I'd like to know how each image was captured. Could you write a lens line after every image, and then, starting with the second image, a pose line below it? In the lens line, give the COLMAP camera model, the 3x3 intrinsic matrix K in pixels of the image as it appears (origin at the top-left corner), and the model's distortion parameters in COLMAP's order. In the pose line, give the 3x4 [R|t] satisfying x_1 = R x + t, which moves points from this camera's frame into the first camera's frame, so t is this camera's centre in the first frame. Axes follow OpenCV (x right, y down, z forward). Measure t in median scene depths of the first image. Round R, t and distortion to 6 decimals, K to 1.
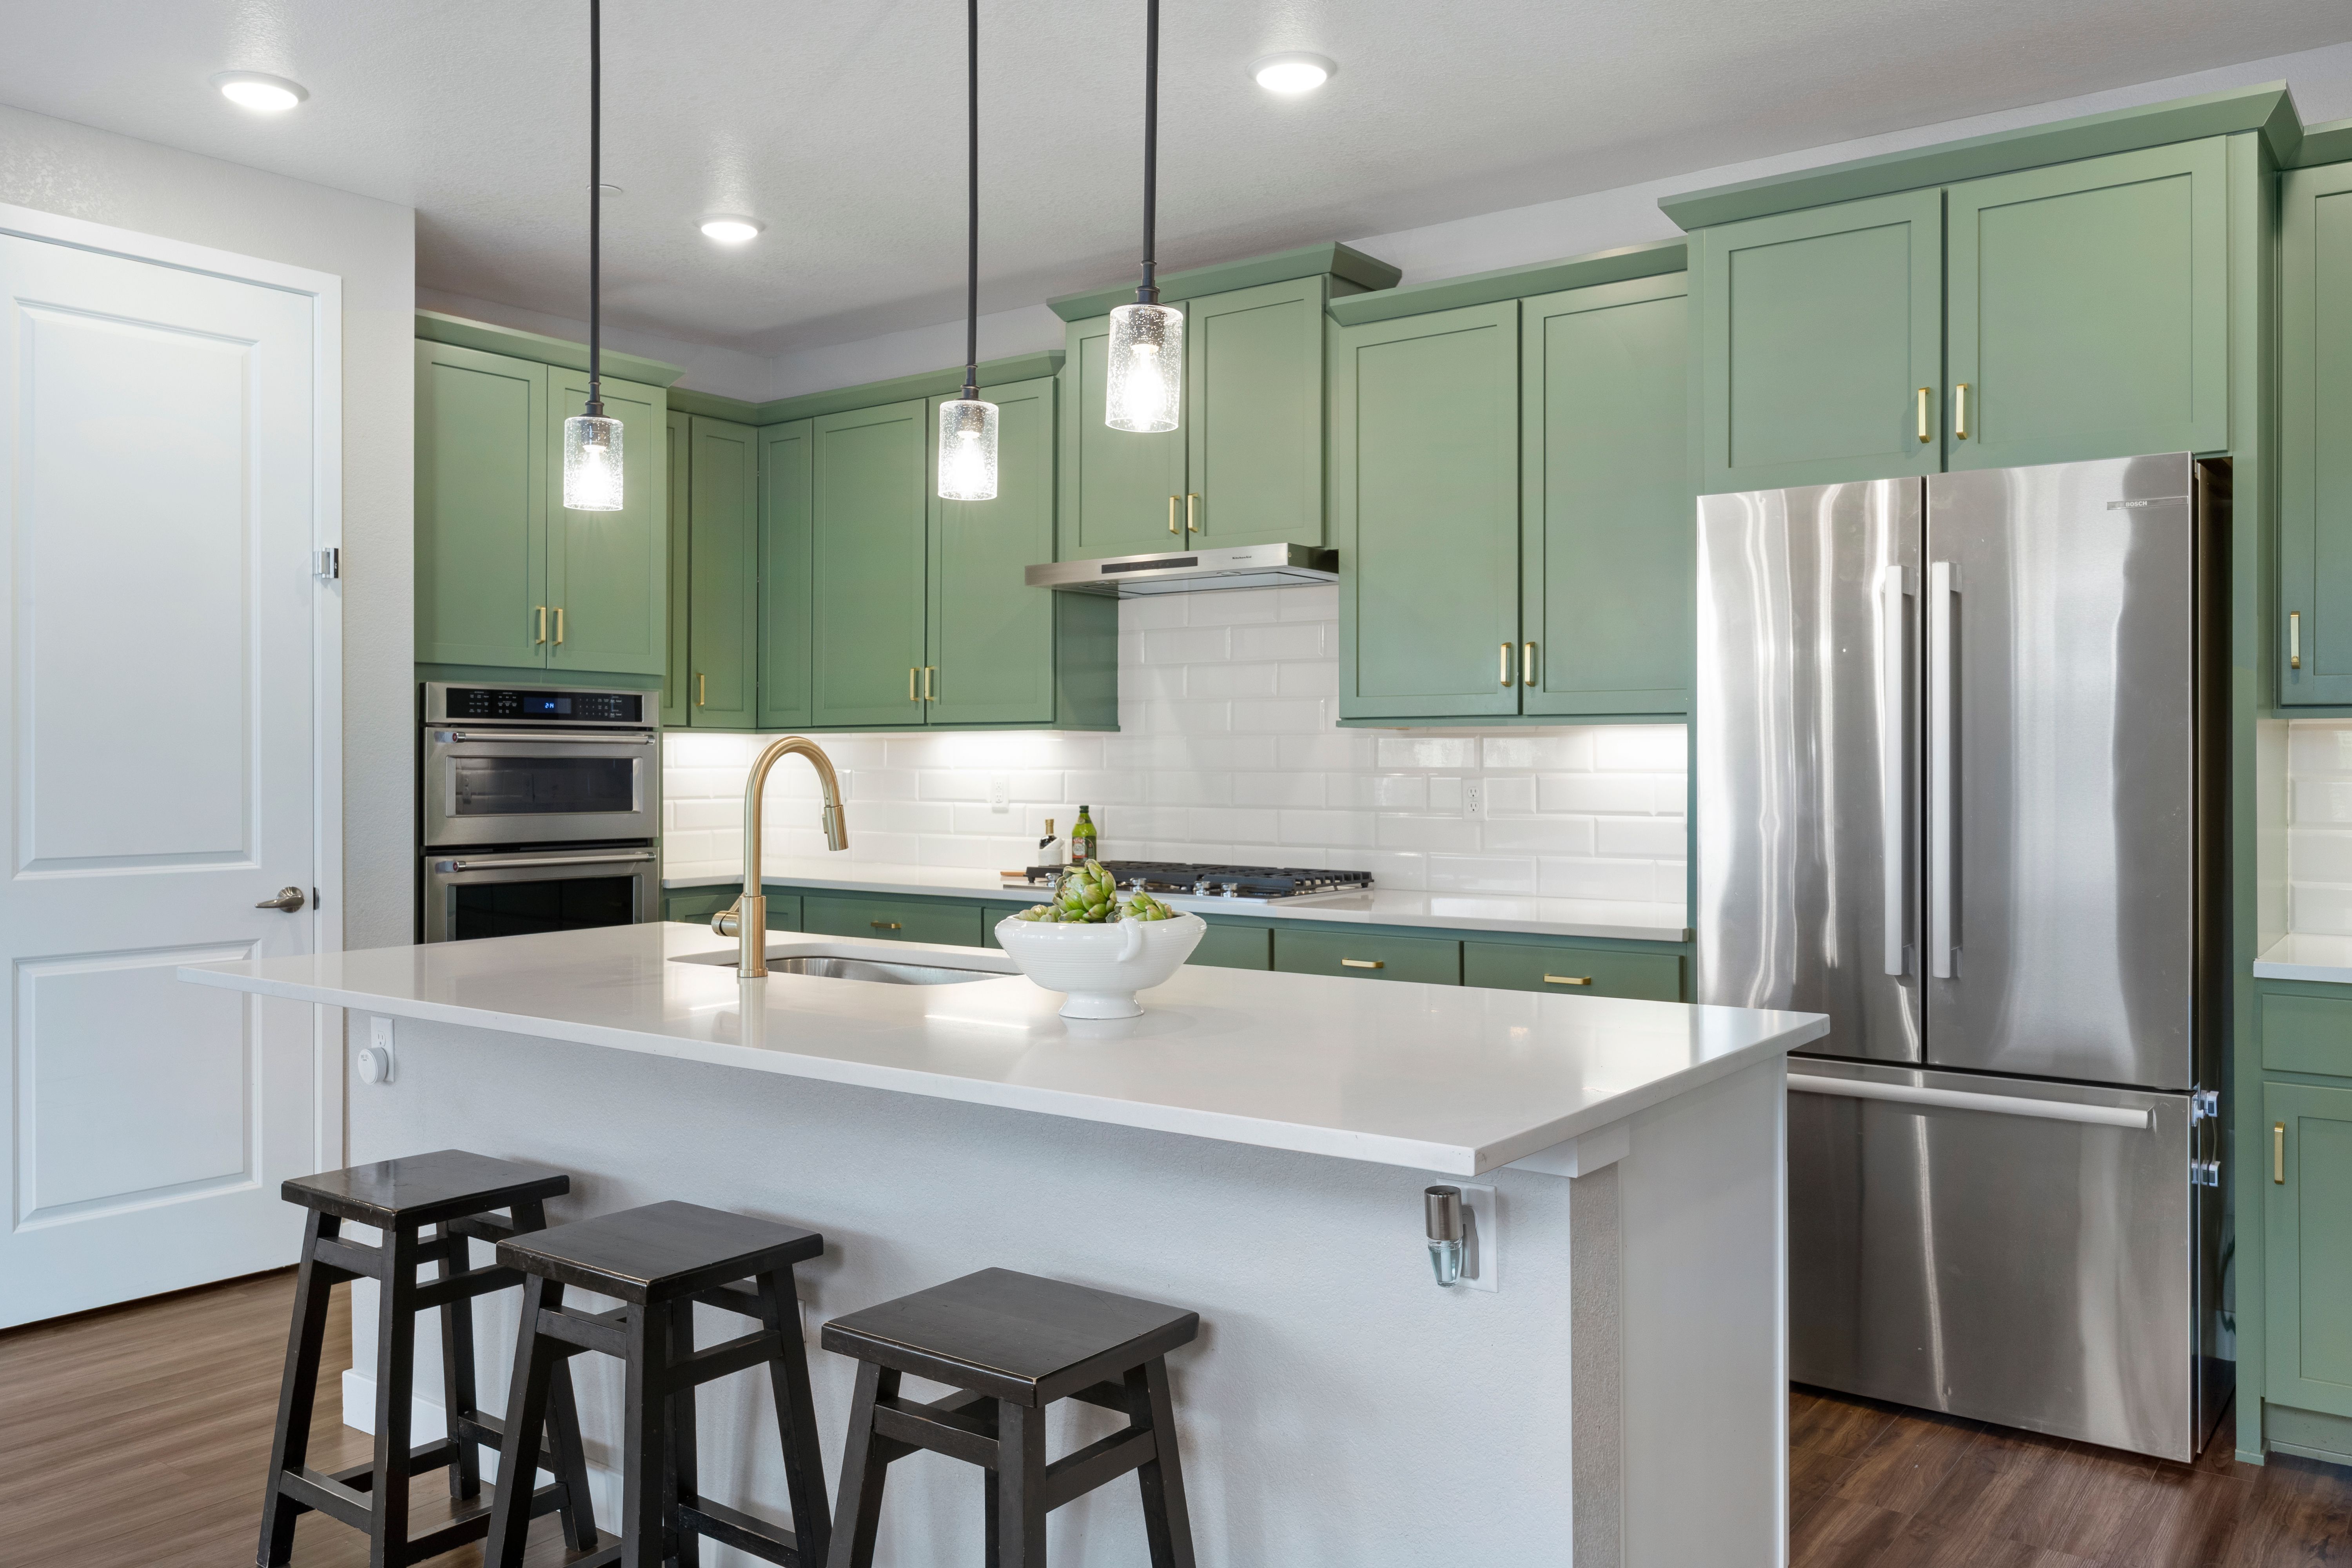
lens RADIAL K [[1776.5, 0, 1173.7], [0, 1776.5, 781.1], [0, 0, 1]] dist [-0.026995, 0.008050]
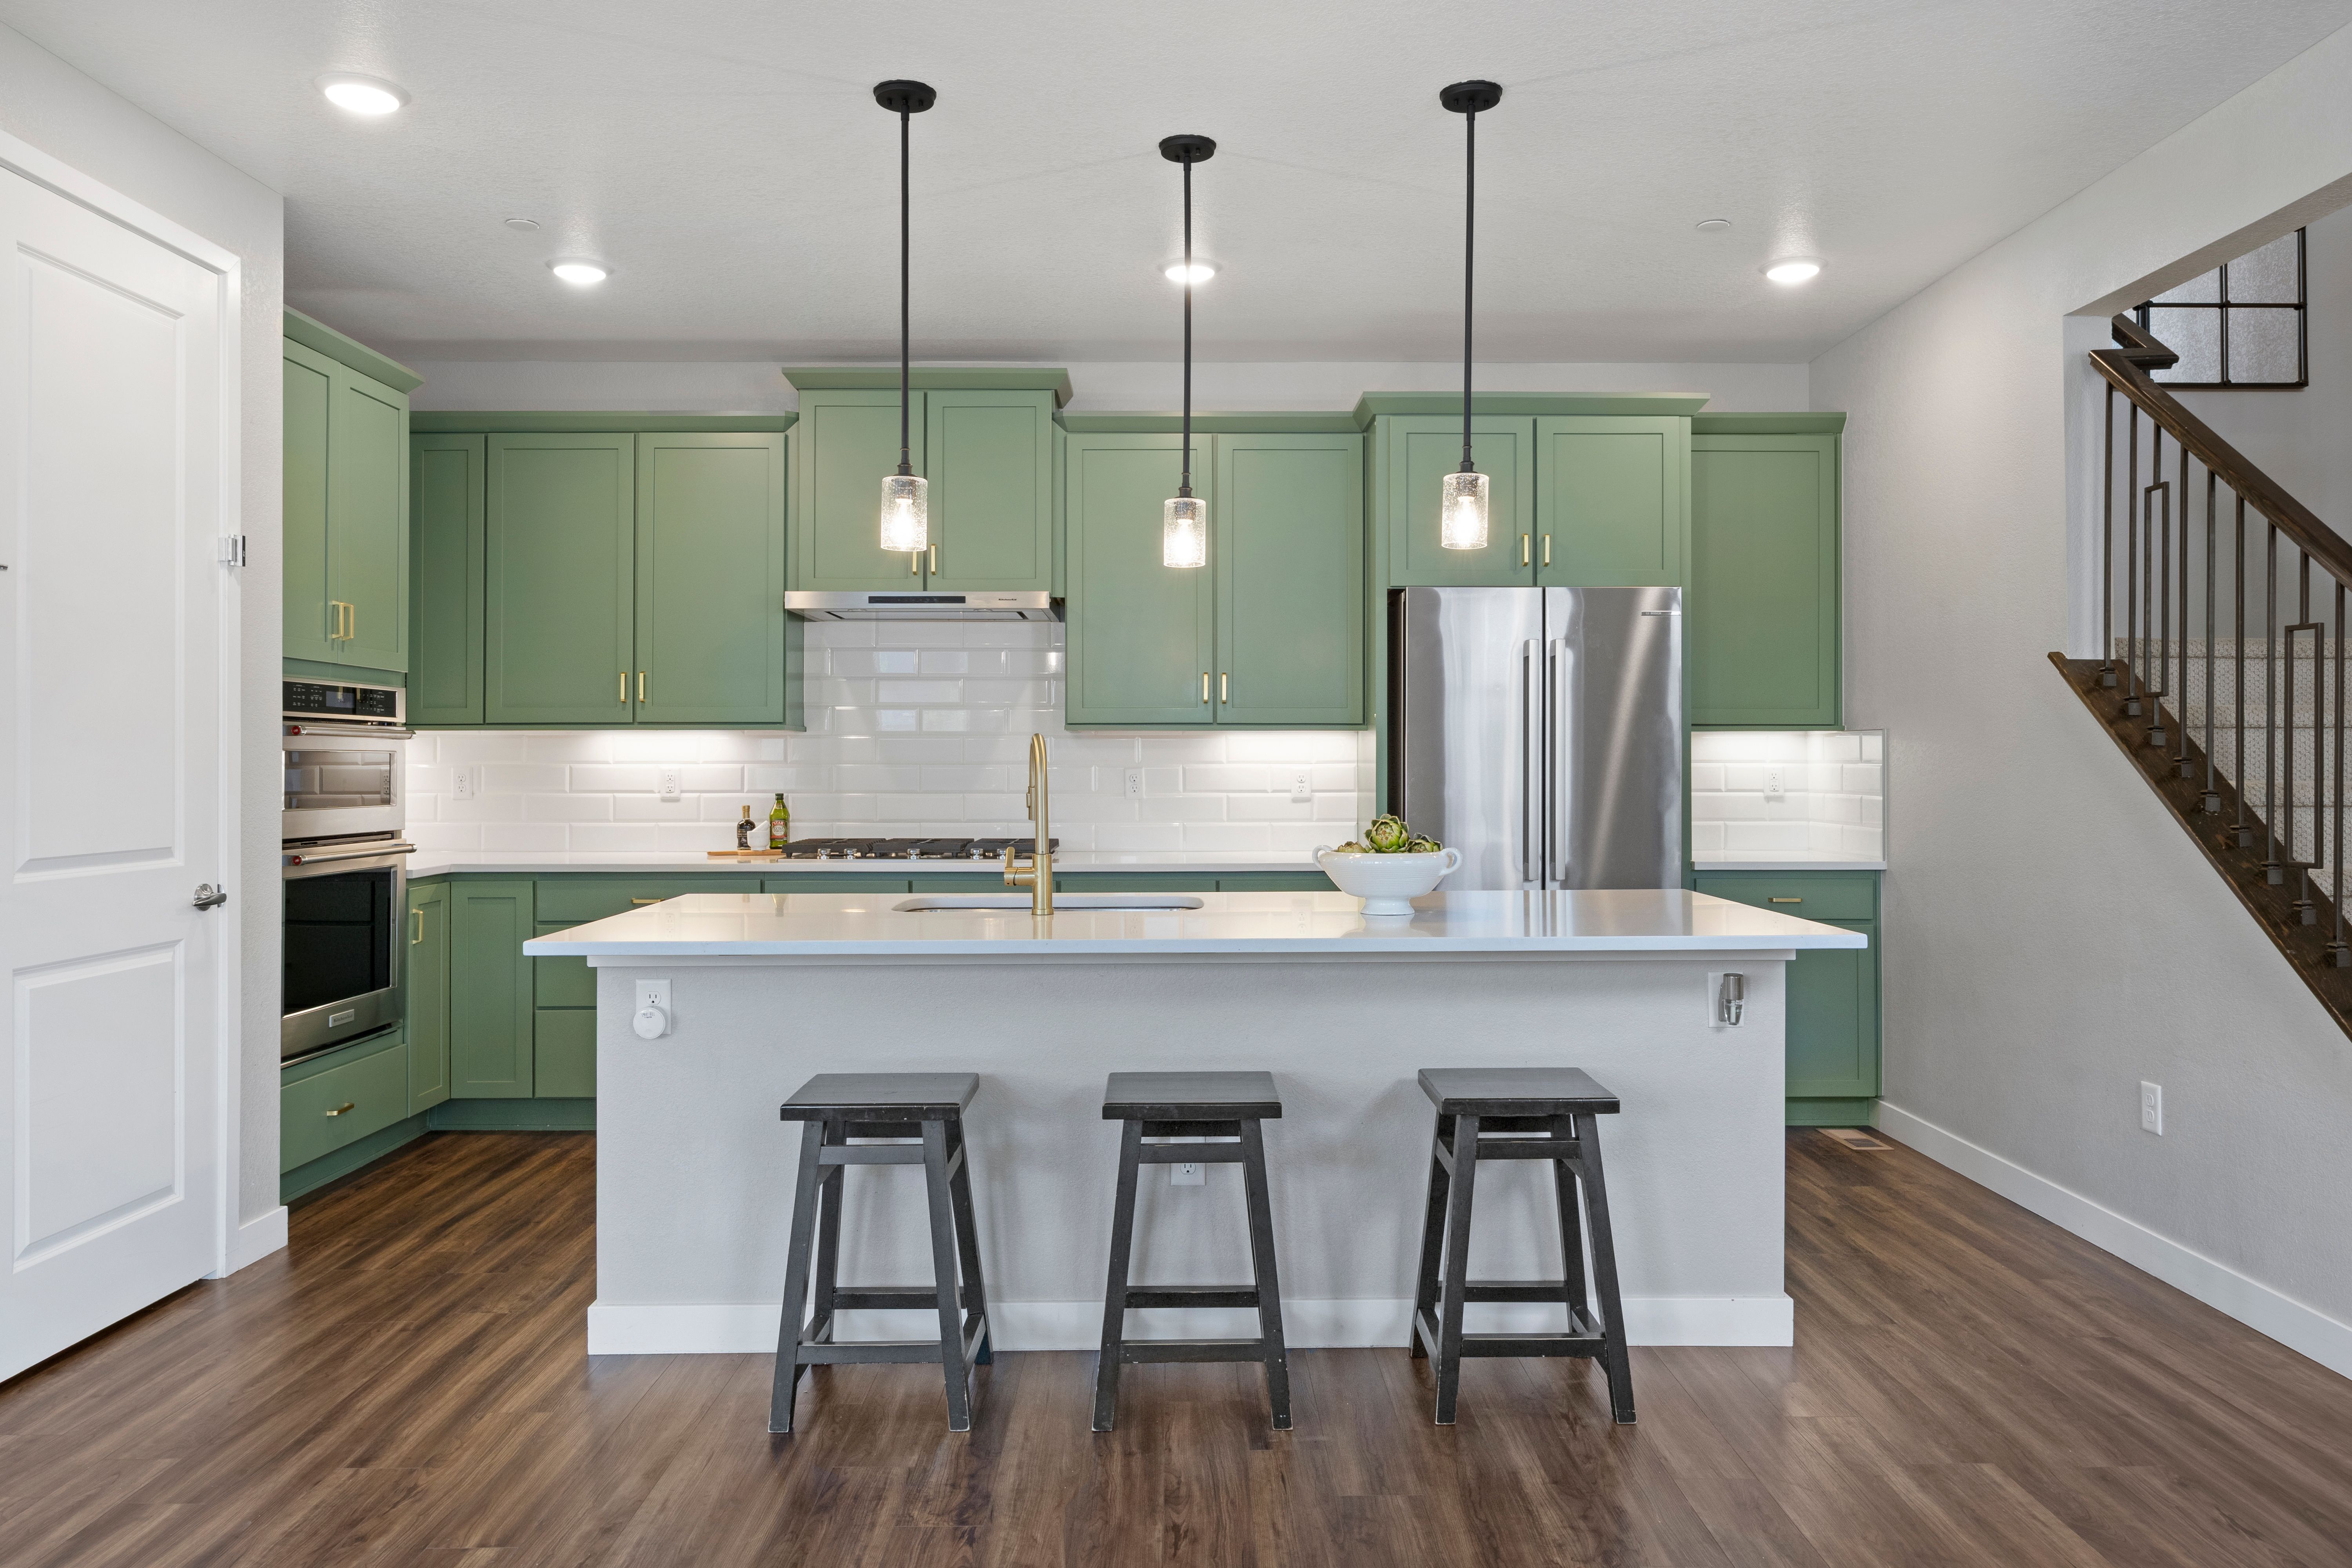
lens RADIAL K [[1578.2, 0, 1173.5], [0, 1578.2, 759.4], [0, 0, 1]] dist [-0.032055, -0.002919]
pose [[0.797661, -0.000157, 0.603106, -0.552526], [0.008580, 0.999902, -0.011087, 0.005766], [-0.603045, 0.014019, 0.797584, 0.002072]]
